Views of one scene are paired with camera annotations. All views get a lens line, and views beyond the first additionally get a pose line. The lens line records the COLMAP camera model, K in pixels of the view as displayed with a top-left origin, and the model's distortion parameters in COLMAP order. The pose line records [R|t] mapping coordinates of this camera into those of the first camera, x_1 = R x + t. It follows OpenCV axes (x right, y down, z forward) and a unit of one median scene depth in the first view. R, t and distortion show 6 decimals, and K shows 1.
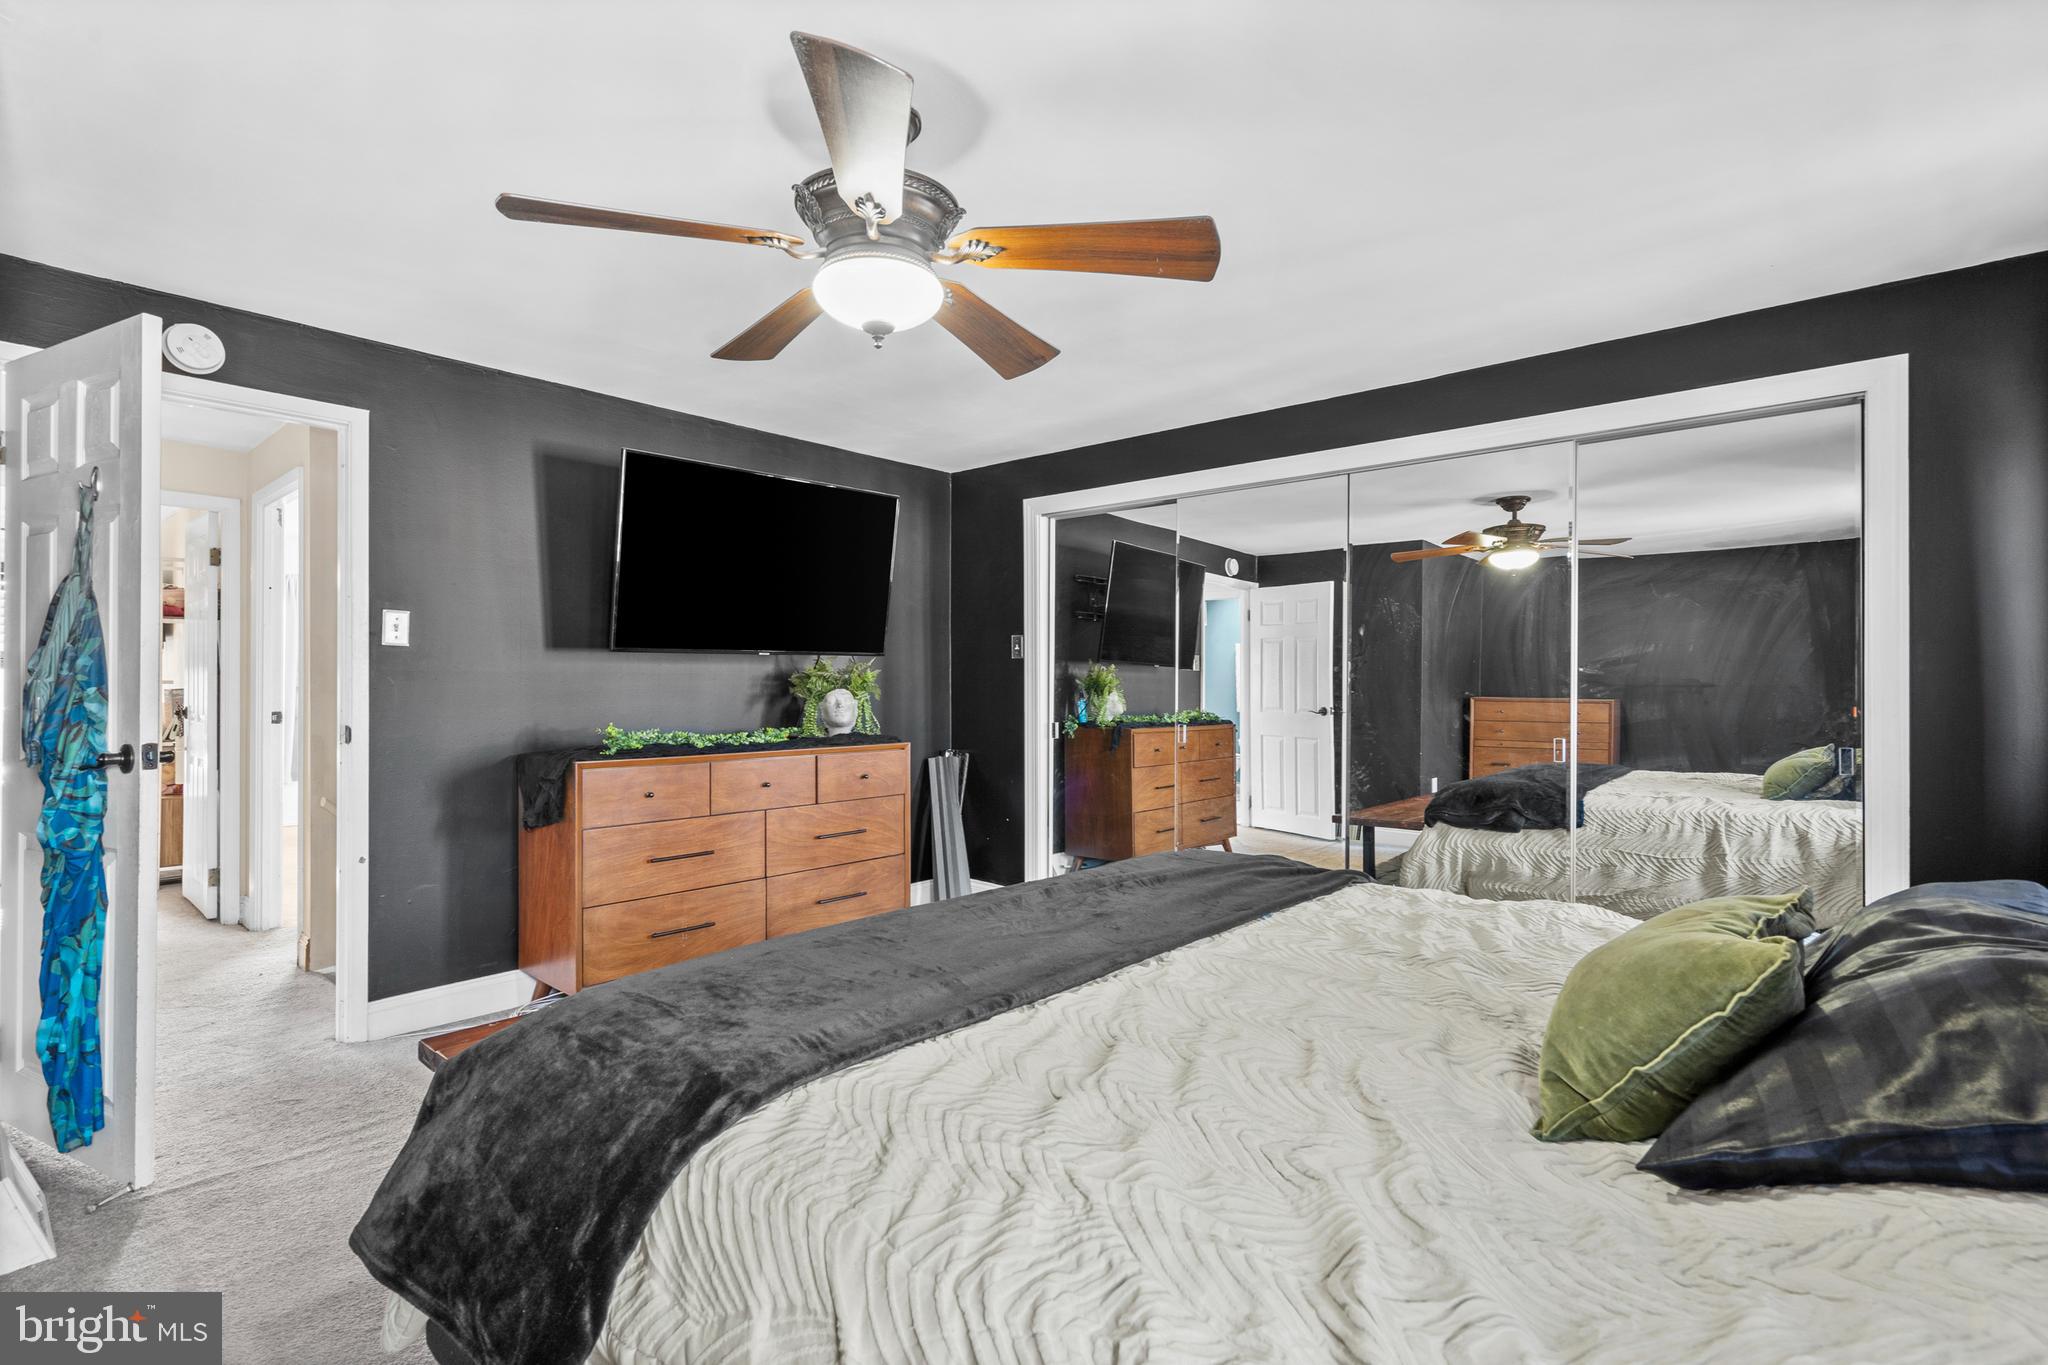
lens RADIAL K [[941.0, 0, 1024.0], [0, 941.0, 682.5], [0, 0, 1]] dist [-0.001169, 0.000149]
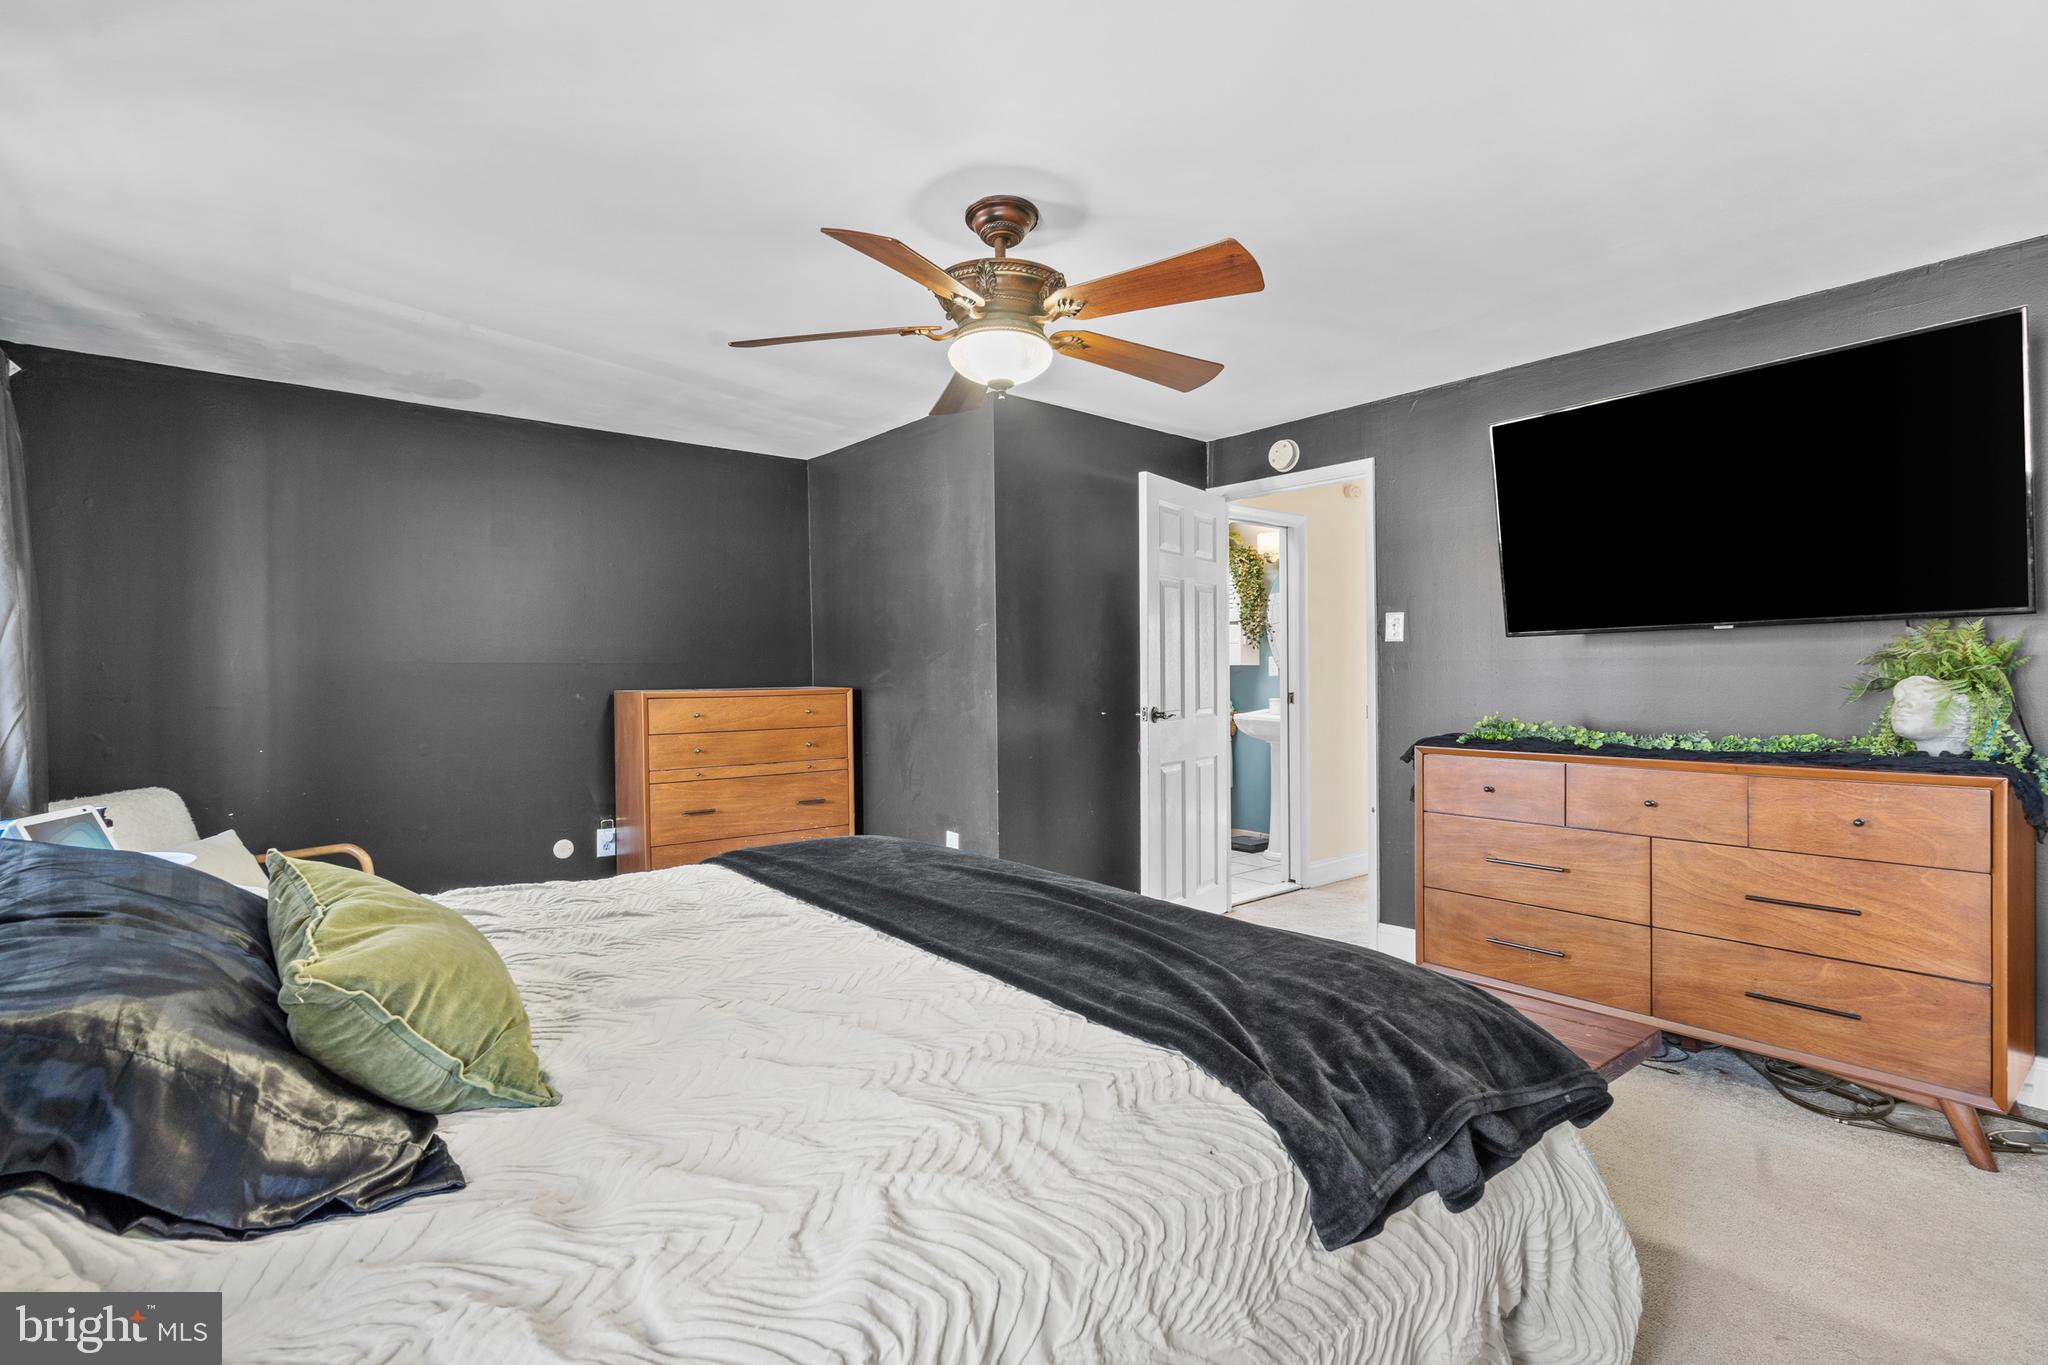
lens RADIAL K [[960.7, 0, 1028.9], [0, 960.7, 677.0], [0, 0, 1]] dist [-0.001718, 0.001672]
pose [[-0.151109, 0.002958, -0.988513, 0.636177], [0.011278, 0.999936, 0.001268, 0.000782], [0.988453, -0.010957, -0.151133, 0.710218]]
